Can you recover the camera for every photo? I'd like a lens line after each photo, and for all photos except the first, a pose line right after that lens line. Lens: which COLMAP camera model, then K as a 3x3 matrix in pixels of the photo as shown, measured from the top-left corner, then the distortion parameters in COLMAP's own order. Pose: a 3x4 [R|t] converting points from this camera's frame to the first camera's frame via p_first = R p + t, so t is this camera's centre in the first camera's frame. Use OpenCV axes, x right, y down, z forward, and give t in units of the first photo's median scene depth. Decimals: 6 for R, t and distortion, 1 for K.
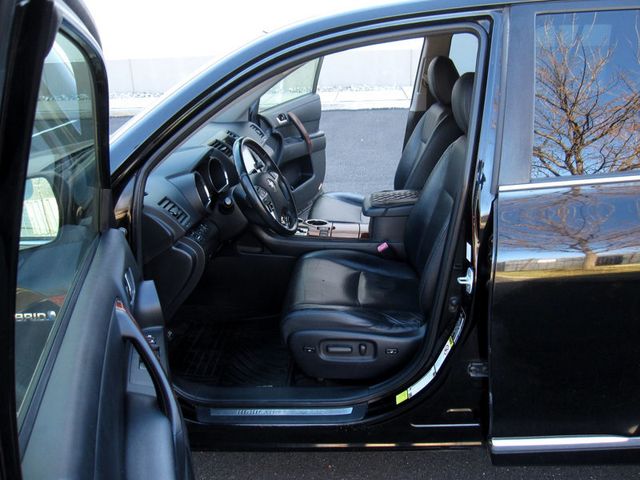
lens RADIAL K [[534.2, 0, 332.4], [0, 534.2, 240.3], [0, 0, 1]] dist [-0.057060, -0.000066]
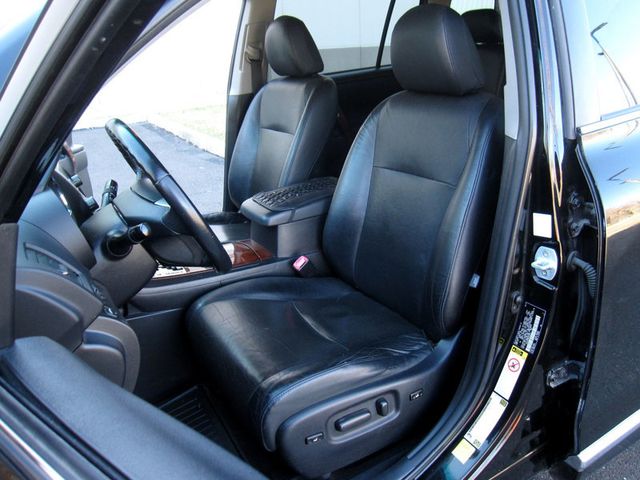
lens RADIAL K [[534.2, 0, 332.4], [0, 534.2, 240.3], [0, 0, 1]] dist [-0.057060, -0.000066]
pose [[0.824462, -0.203574, 0.528035, -0.309350], [0.221473, 0.974706, 0.029977, -0.037002], [-0.520781, 0.092230, 0.848694, 0.437055]]
